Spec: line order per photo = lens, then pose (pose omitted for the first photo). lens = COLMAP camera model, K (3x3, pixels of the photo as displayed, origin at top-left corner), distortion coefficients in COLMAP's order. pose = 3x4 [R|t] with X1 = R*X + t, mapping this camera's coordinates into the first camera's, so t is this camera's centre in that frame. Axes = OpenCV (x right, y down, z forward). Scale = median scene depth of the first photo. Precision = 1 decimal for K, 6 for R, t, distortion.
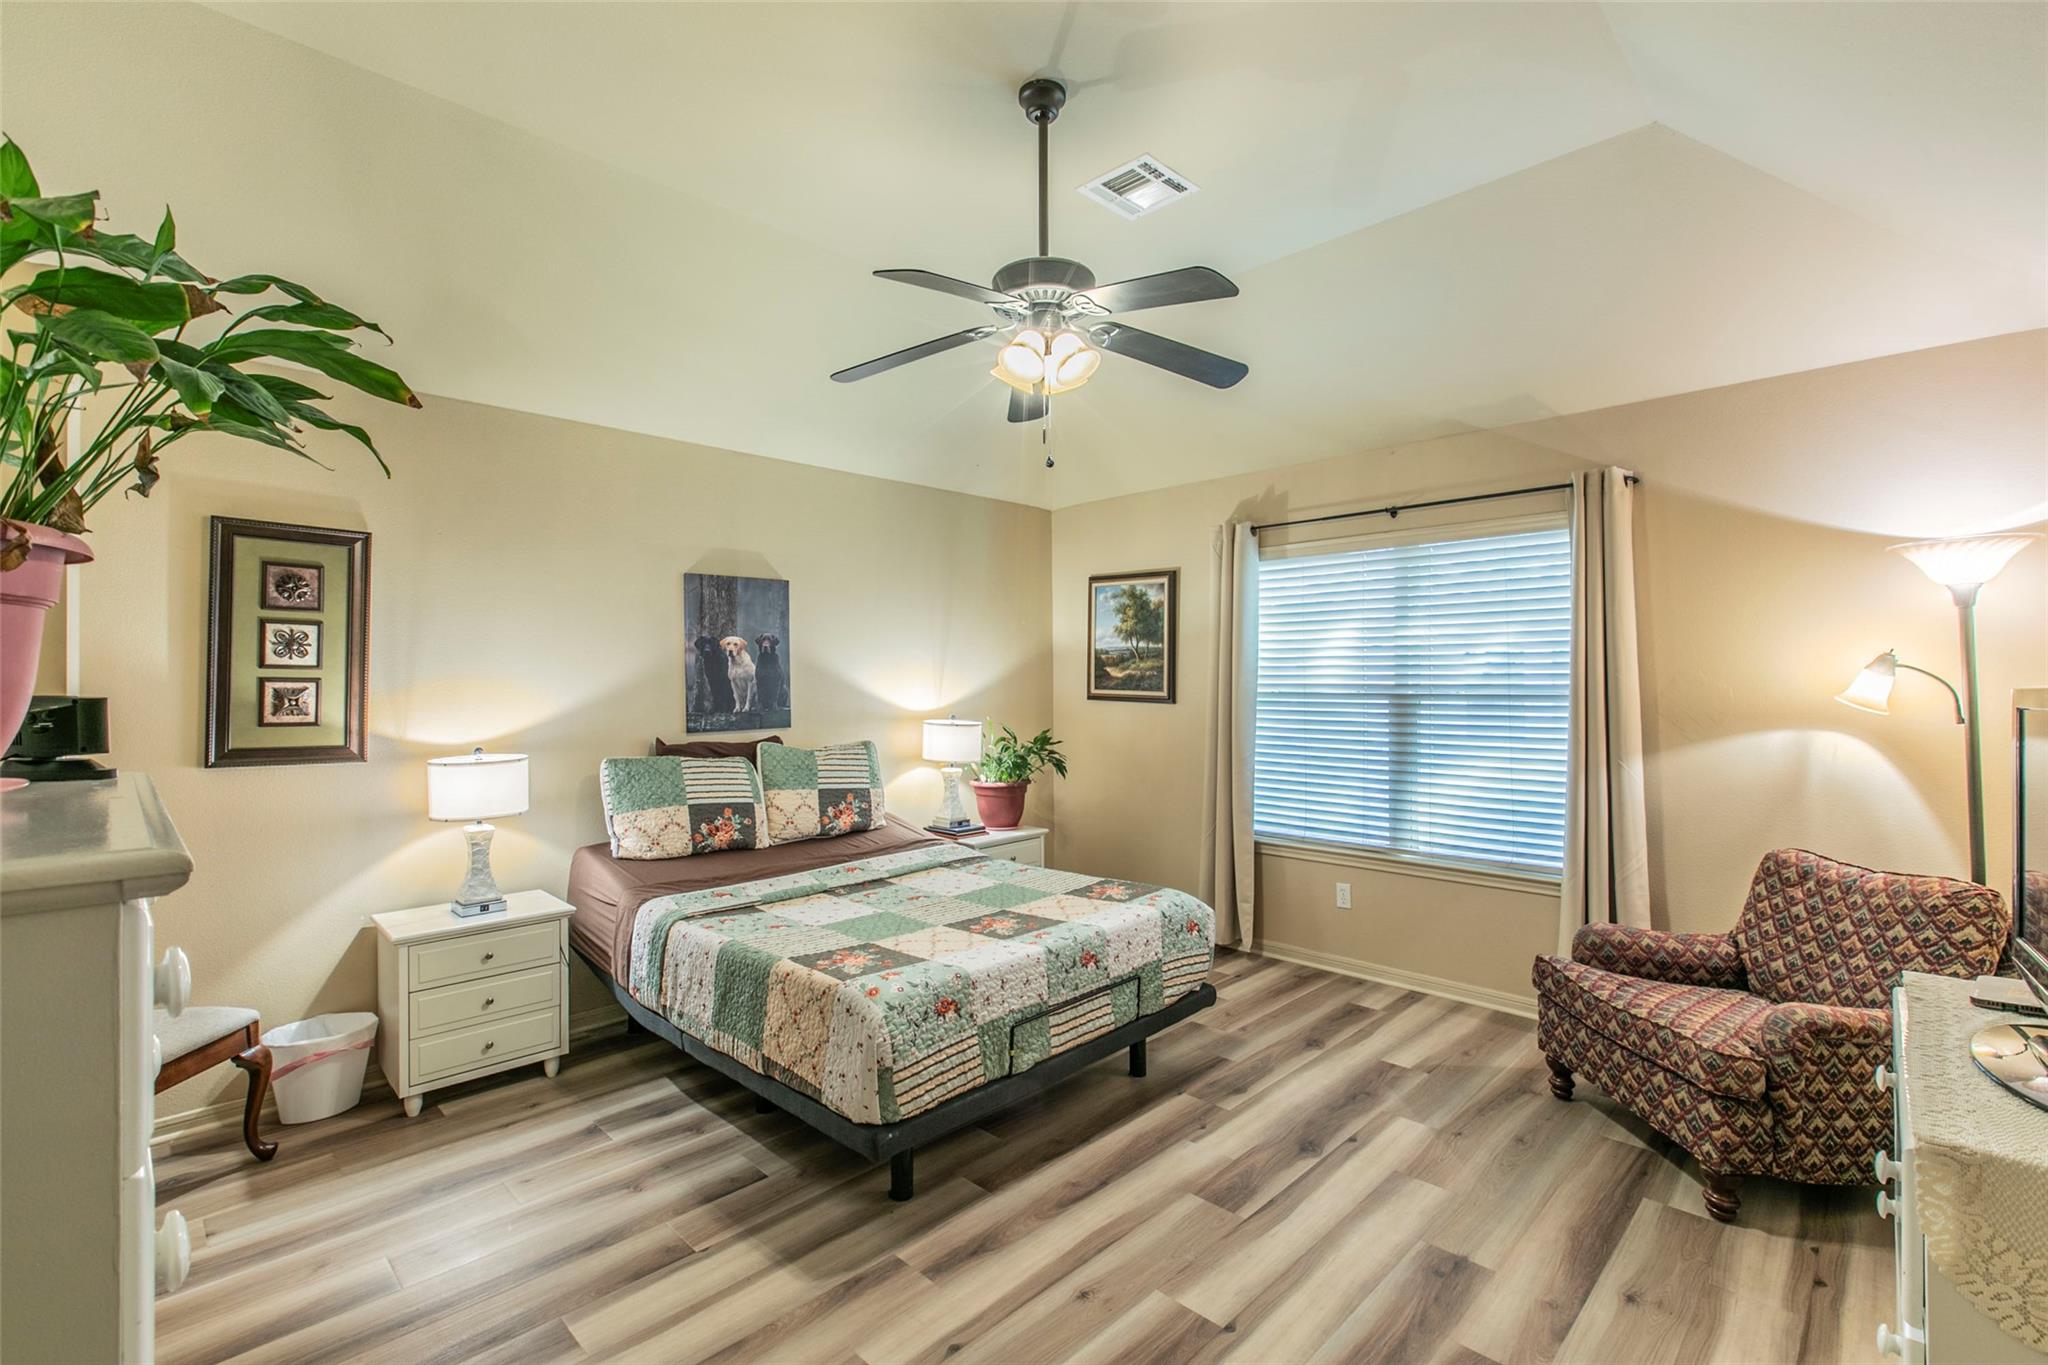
lens RADIAL K [[922.2, 0, 1005.0], [0, 922.2, 682.2], [0, 0, 1]] dist [0.002793, -0.001121]
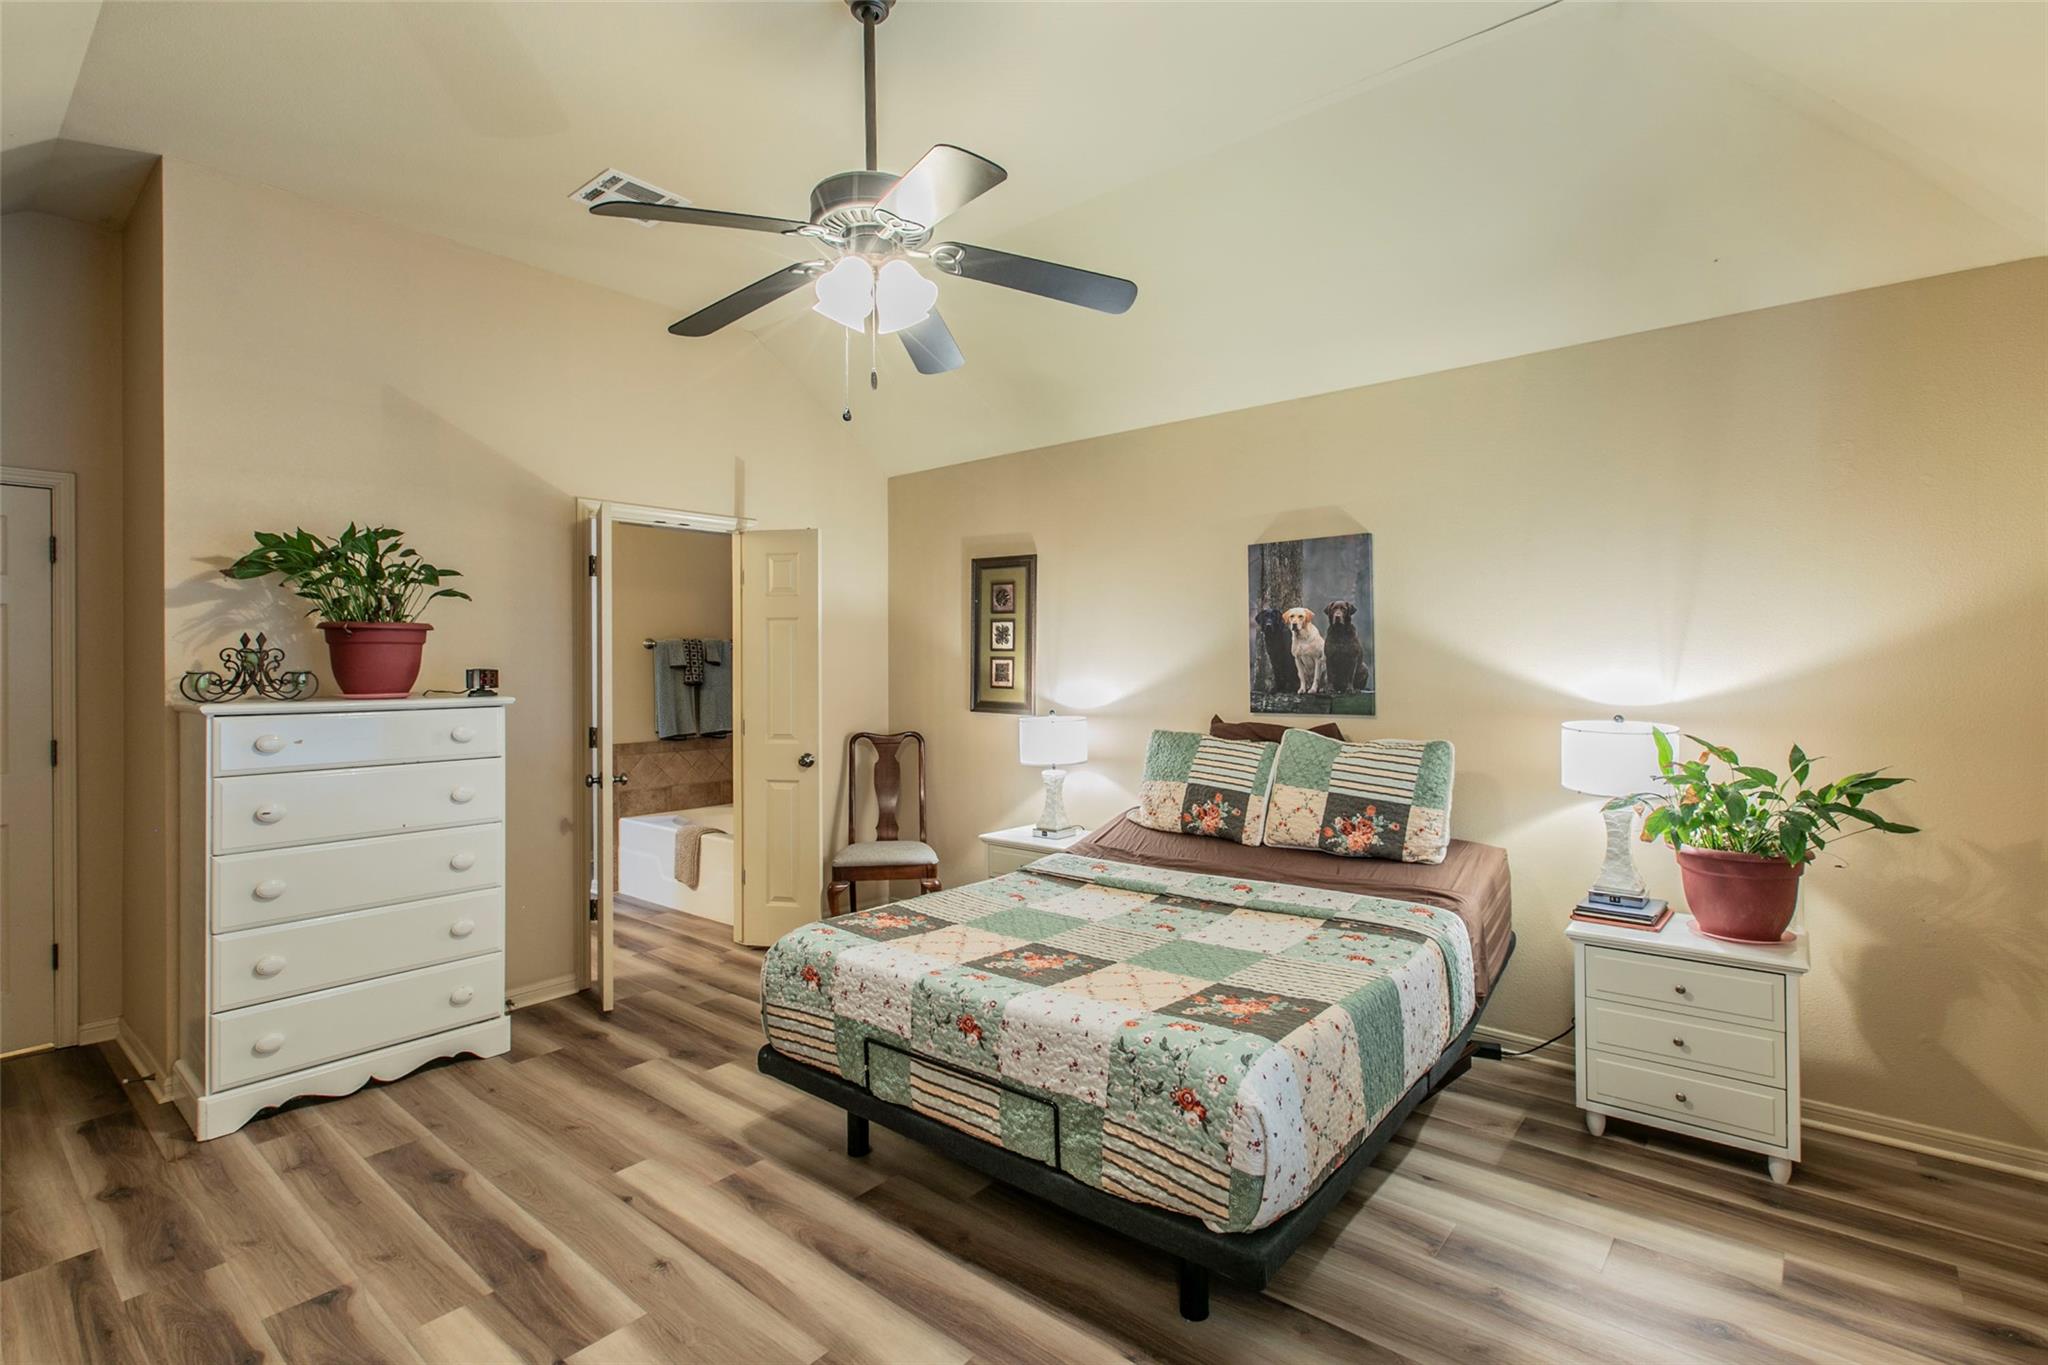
lens RADIAL K [[922.2, 0, 1006.7], [0, 922.2, 661.5], [0, 0, 1]] dist [0.002793, -0.001121]
pose [[0.105934, 0.004252, -0.994364, 0.715911], [0.004773, 0.999977, 0.004785, -0.004380], [0.994362, -0.005253, 0.105911, 0.800818]]
